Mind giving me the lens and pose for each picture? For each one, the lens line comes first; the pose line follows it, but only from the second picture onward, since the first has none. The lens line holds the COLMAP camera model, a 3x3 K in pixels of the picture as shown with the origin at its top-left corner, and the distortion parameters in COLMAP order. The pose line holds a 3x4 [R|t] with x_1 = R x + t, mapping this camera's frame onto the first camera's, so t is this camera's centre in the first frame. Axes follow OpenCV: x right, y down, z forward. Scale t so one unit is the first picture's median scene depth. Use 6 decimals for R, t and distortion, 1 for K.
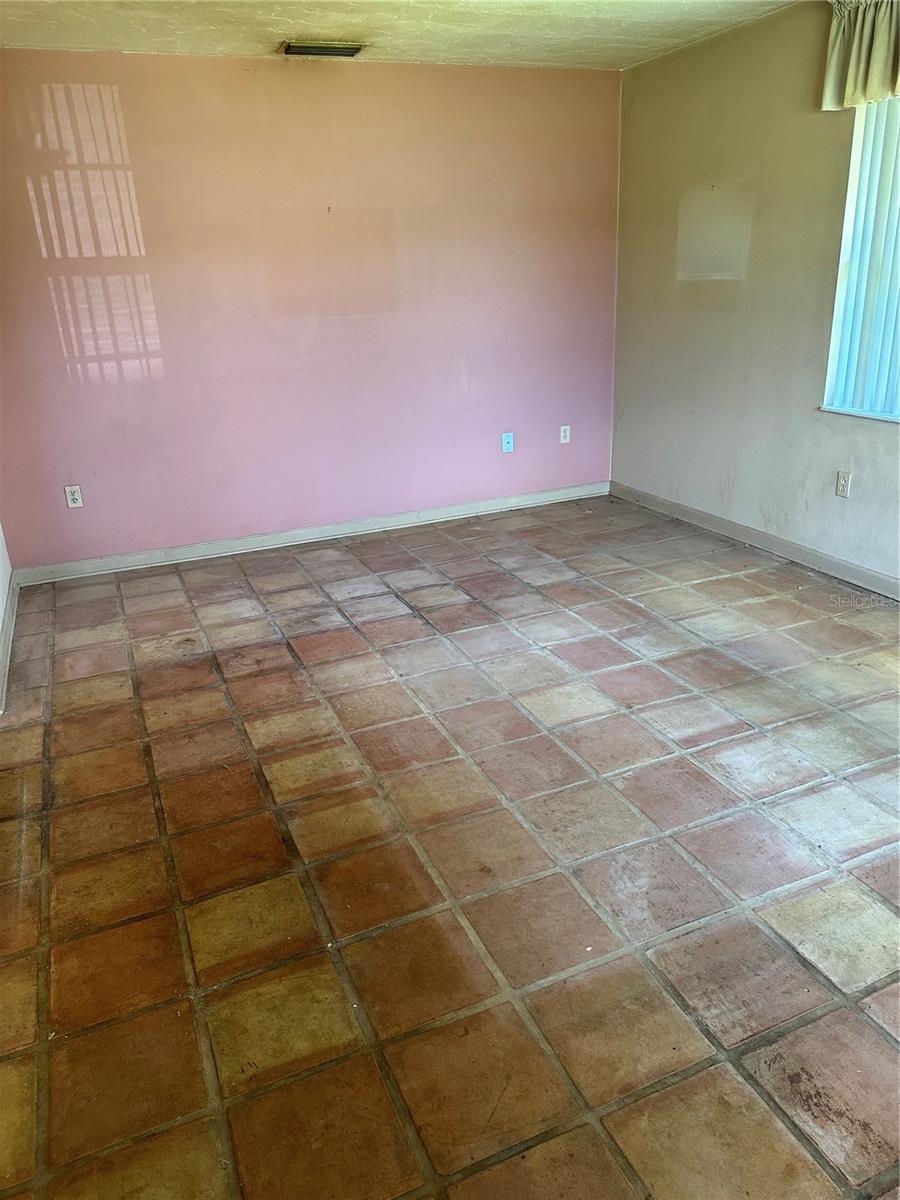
lens RADIAL K [[847.9, 0, 447.1], [0, 847.9, 597.5], [0, 0, 1]] dist [0.103142, -0.115585]
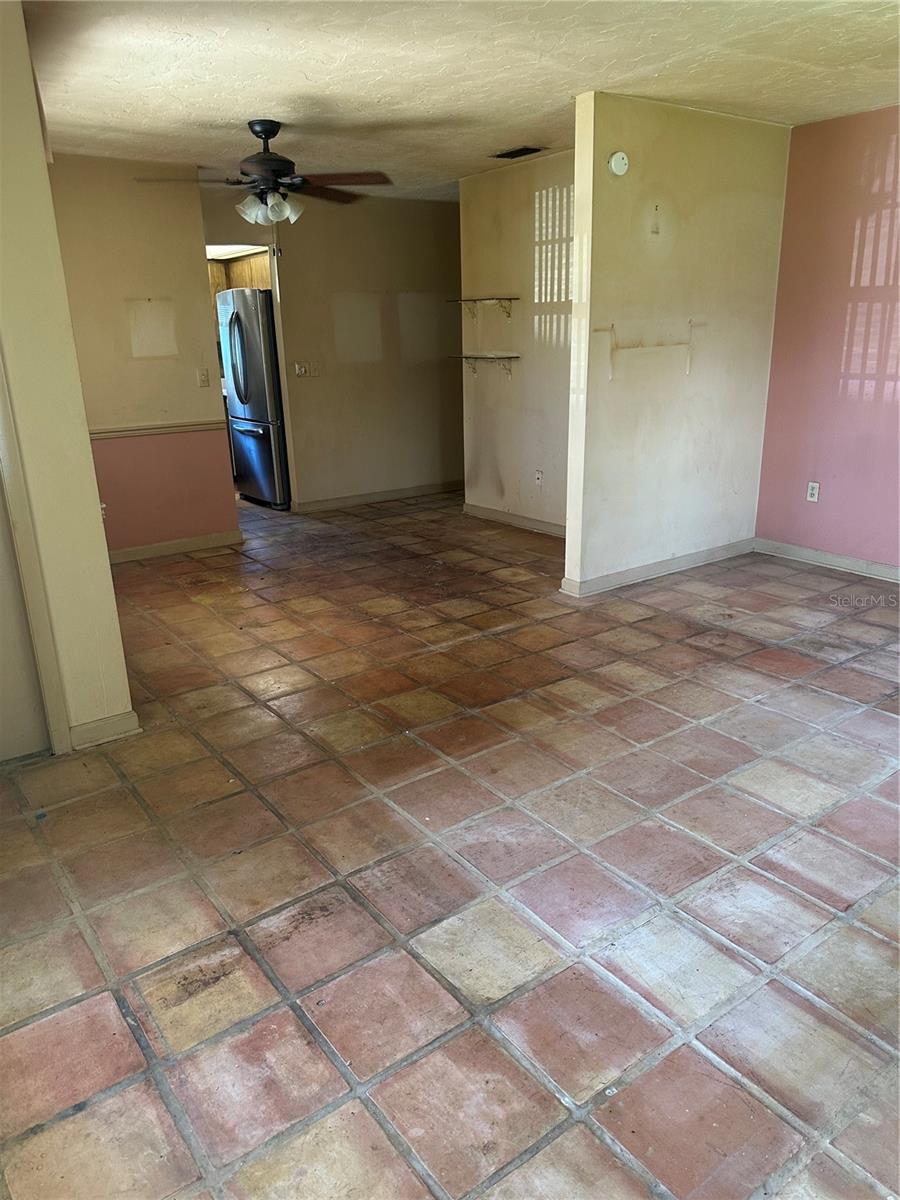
lens RADIAL K [[847.9, 0, 447.1], [0, 847.9, 597.5], [0, 0, 1]] dist [0.103142, -0.115585]
pose [[0.222930, 0.333359, -0.916064, 0.819018], [-0.336911, 0.908154, 0.248491, -0.161531], [0.914764, 0.253236, 0.314767, 0.331605]]
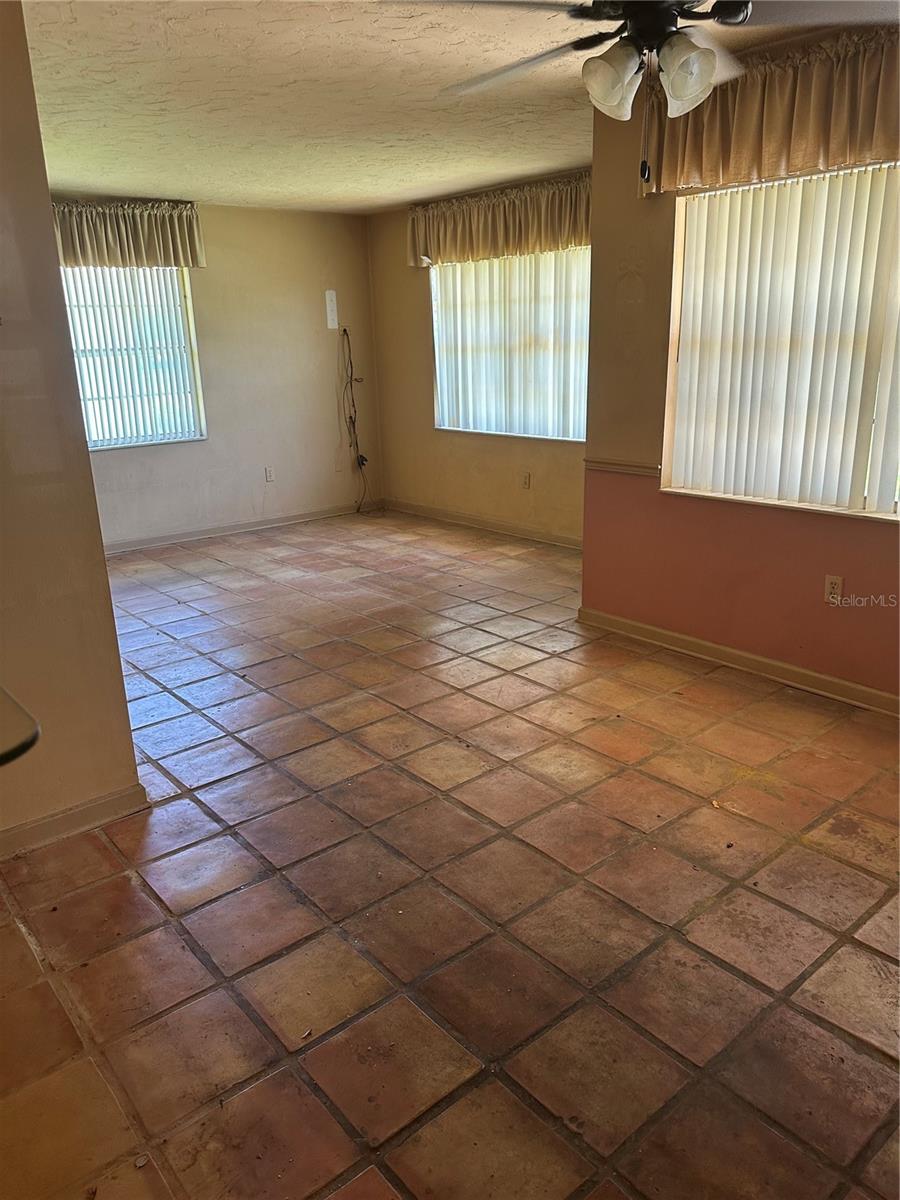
lens RADIAL K [[847.9, 0, 447.1], [0, 847.9, 597.5], [0, 0, 1]] dist [0.103142, -0.115585]
pose [[-0.291325, -0.222055, 0.930495, -1.490588], [0.384151, 0.863658, 0.326377, -0.226228], [-0.876103, 0.452533, -0.166303, 0.789840]]
